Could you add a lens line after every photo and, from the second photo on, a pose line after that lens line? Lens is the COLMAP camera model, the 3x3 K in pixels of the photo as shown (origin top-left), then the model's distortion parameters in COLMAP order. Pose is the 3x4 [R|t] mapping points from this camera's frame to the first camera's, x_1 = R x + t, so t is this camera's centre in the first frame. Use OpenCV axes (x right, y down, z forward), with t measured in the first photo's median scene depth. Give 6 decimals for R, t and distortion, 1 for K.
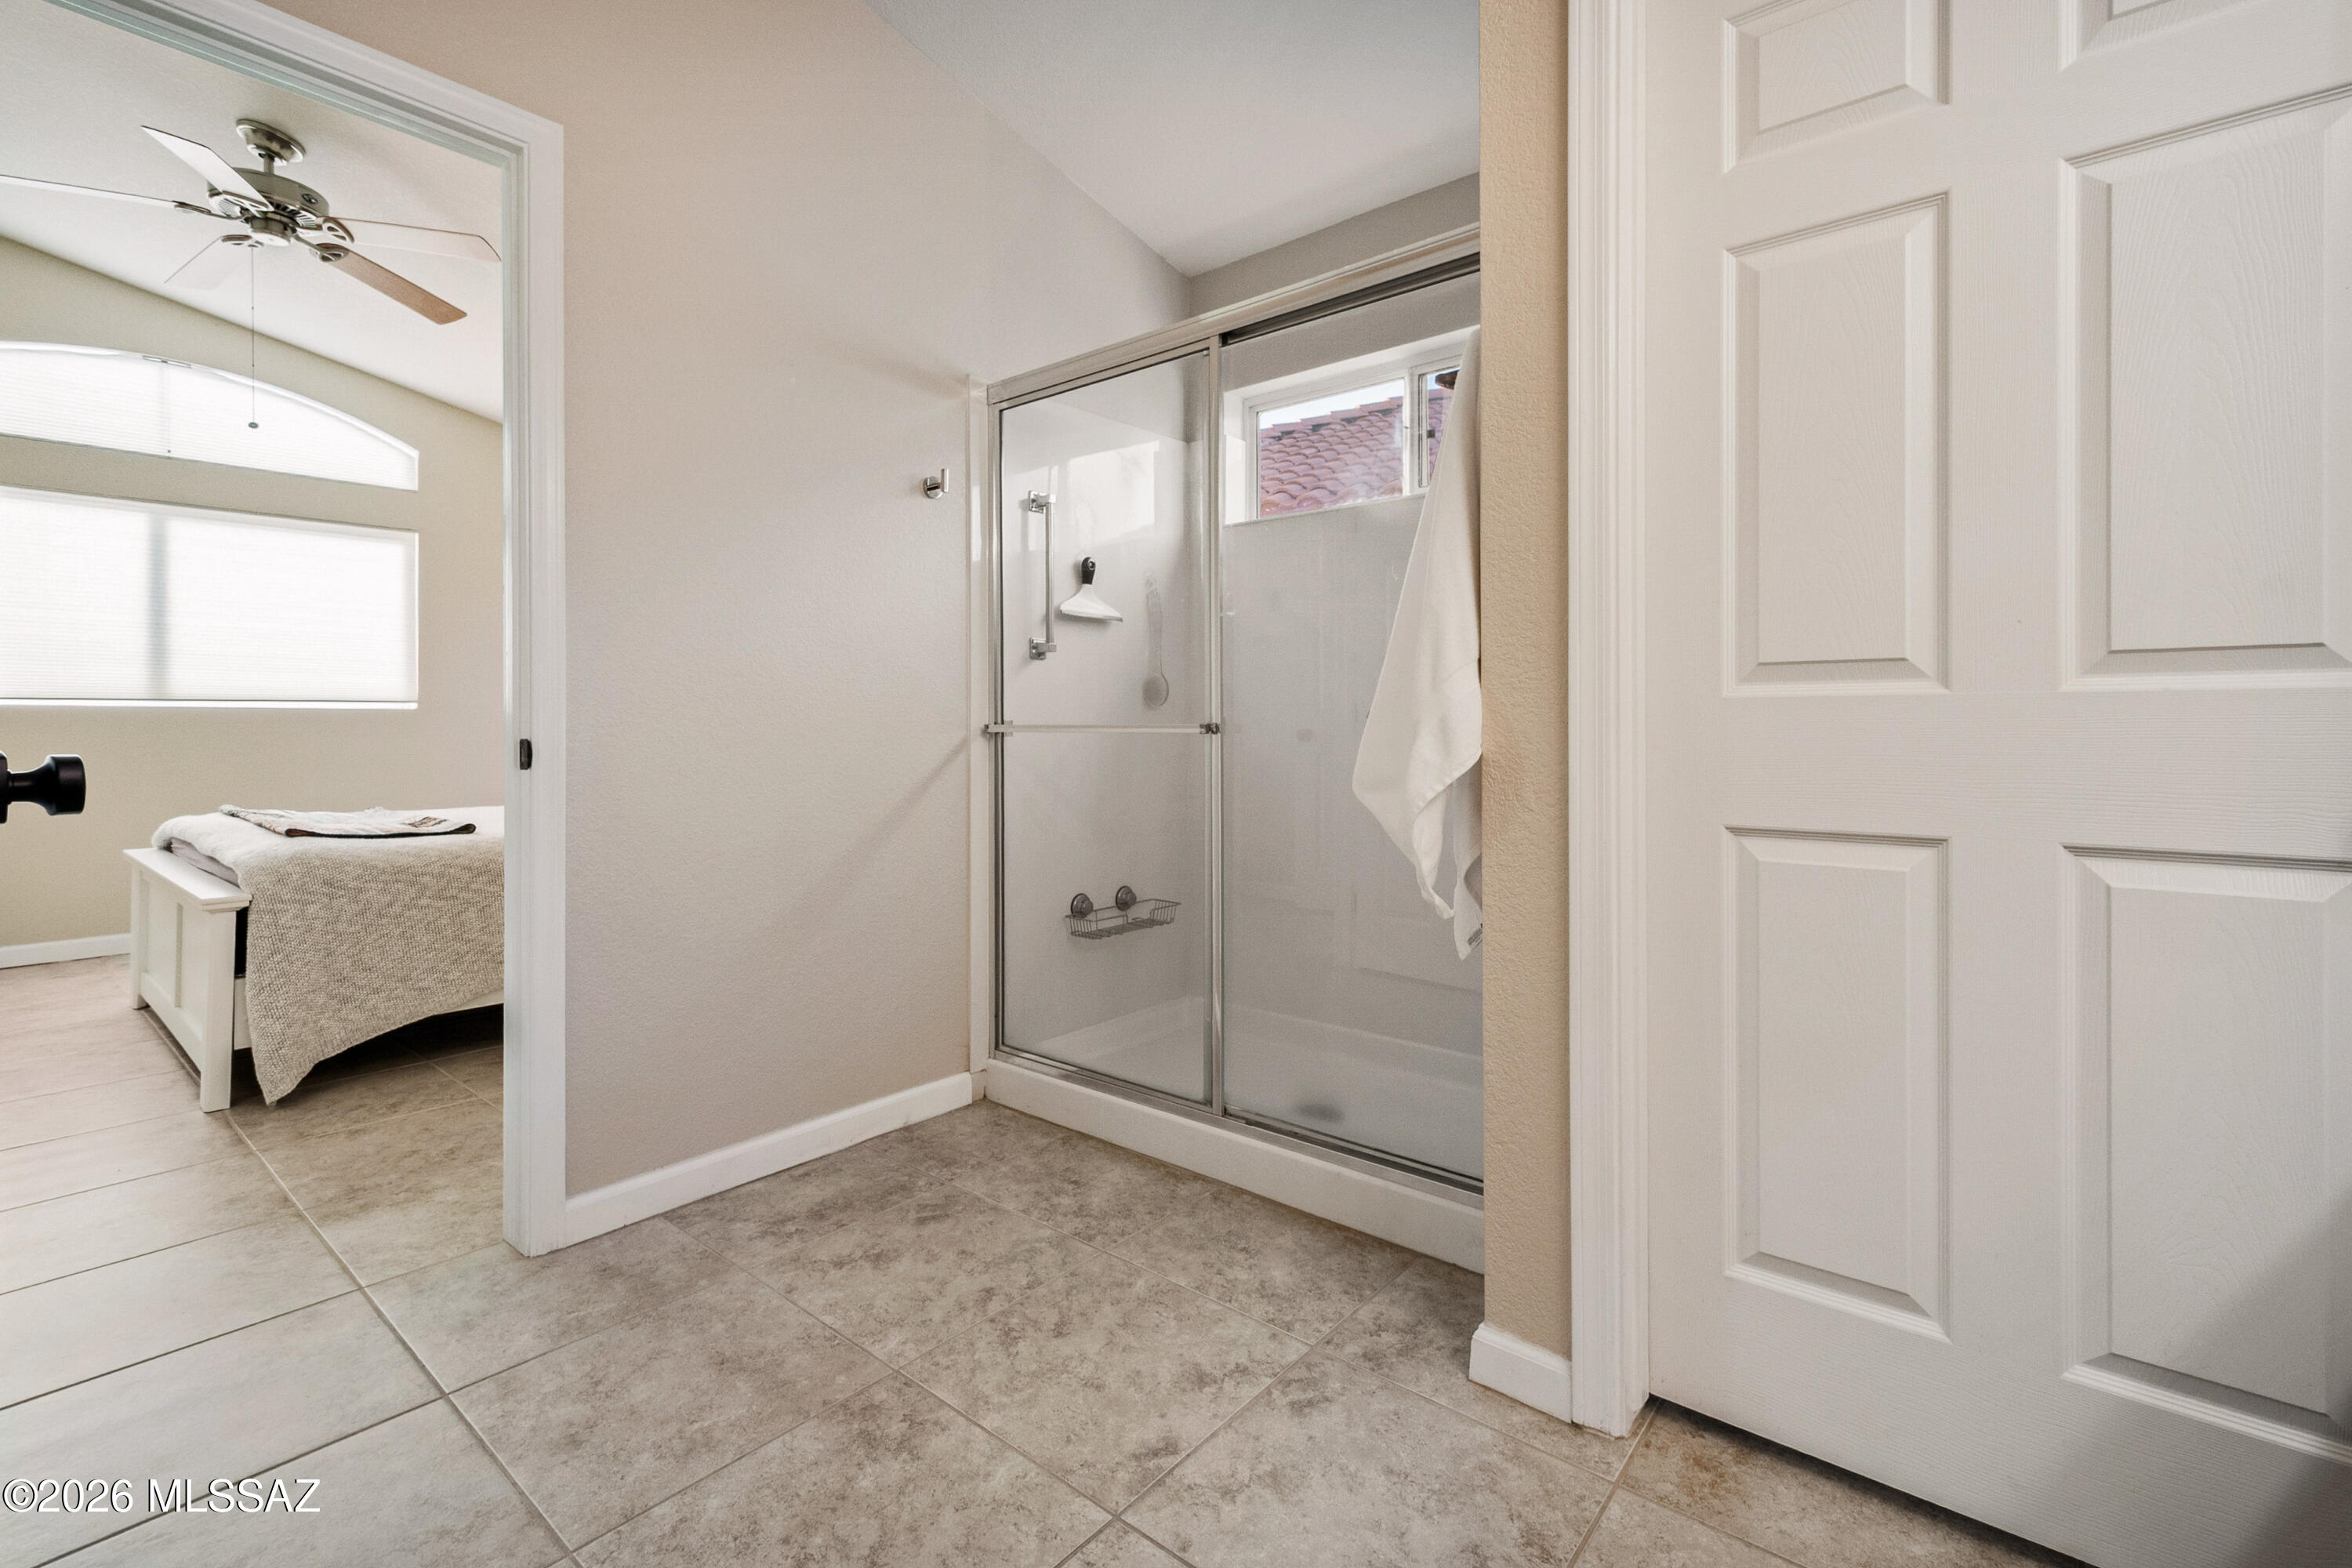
lens RADIAL K [[1039.8, 0, 1179.4], [0, 1039.8, 731.3], [0, 0, 1]] dist [-0.001279, -0.000209]
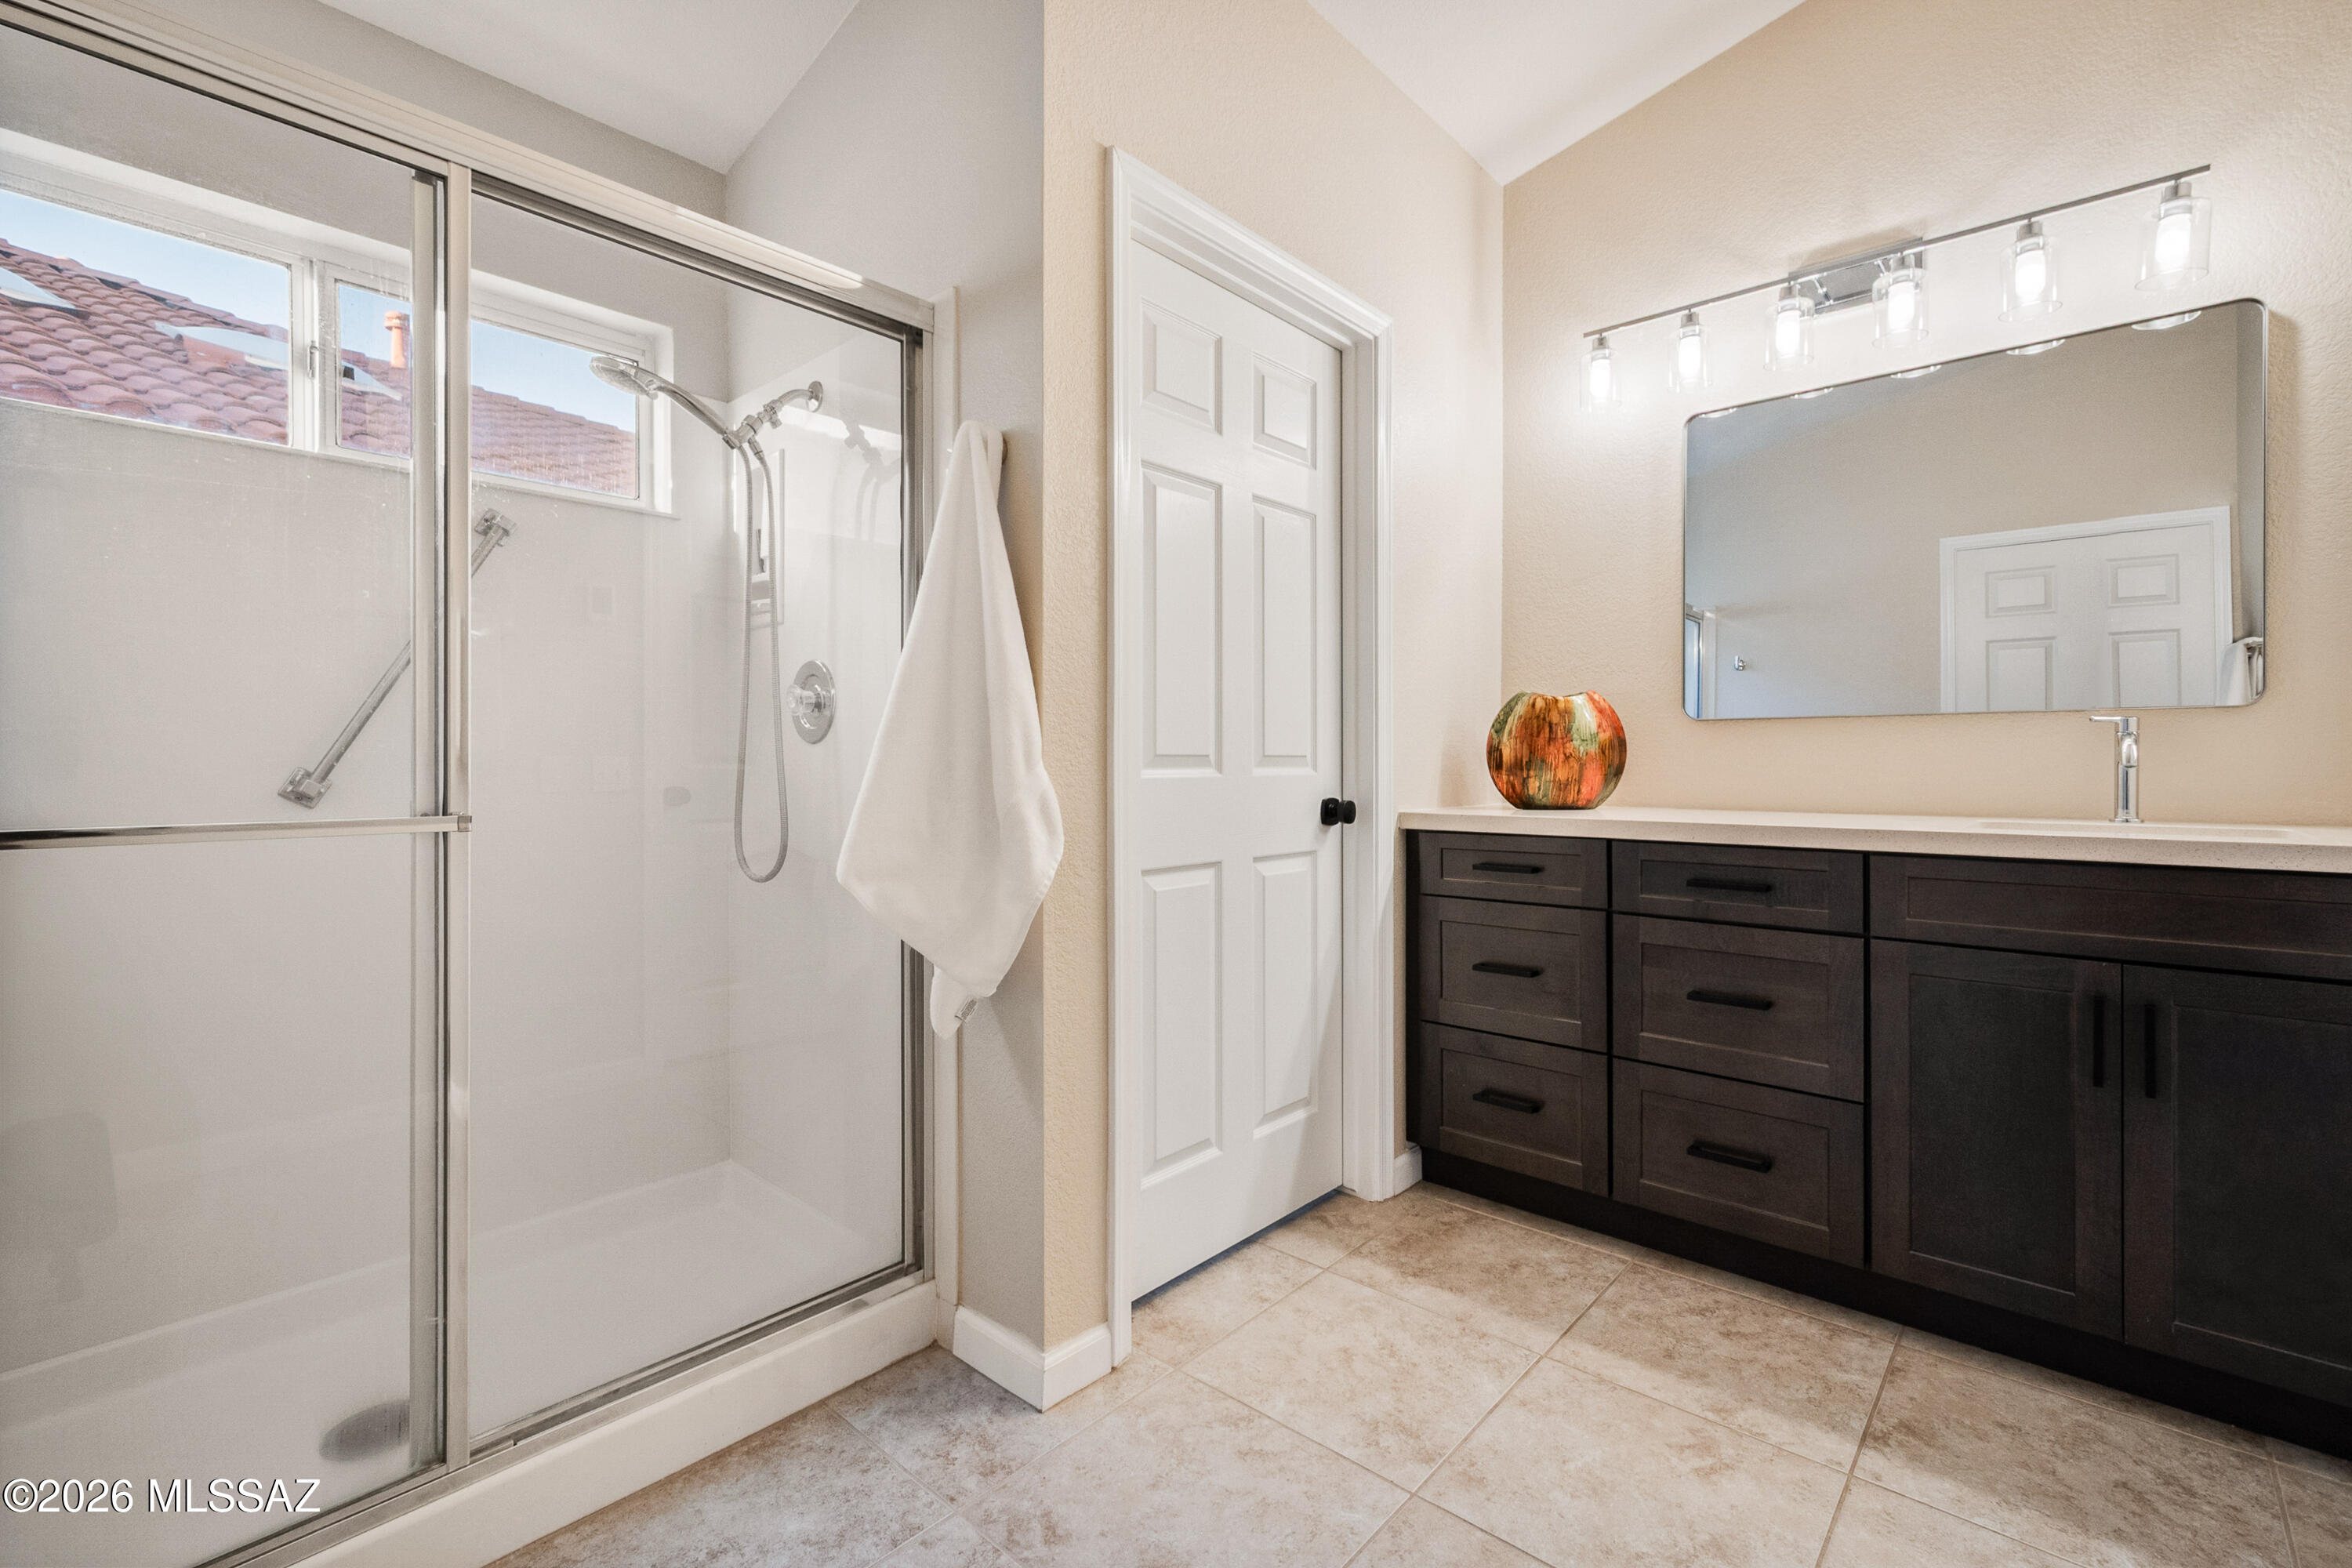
lens RADIAL K [[1025.7, 0, 1177.8], [0, 1025.7, 761.1], [0, 0, 1]] dist [0.001190, 0.000210]
pose [[0.037296, 0.003162, 0.999299, -0.821013], [0.006955, 0.999970, -0.003423, -0.048306], [-0.999280, 0.007078, 0.037273, 0.858779]]
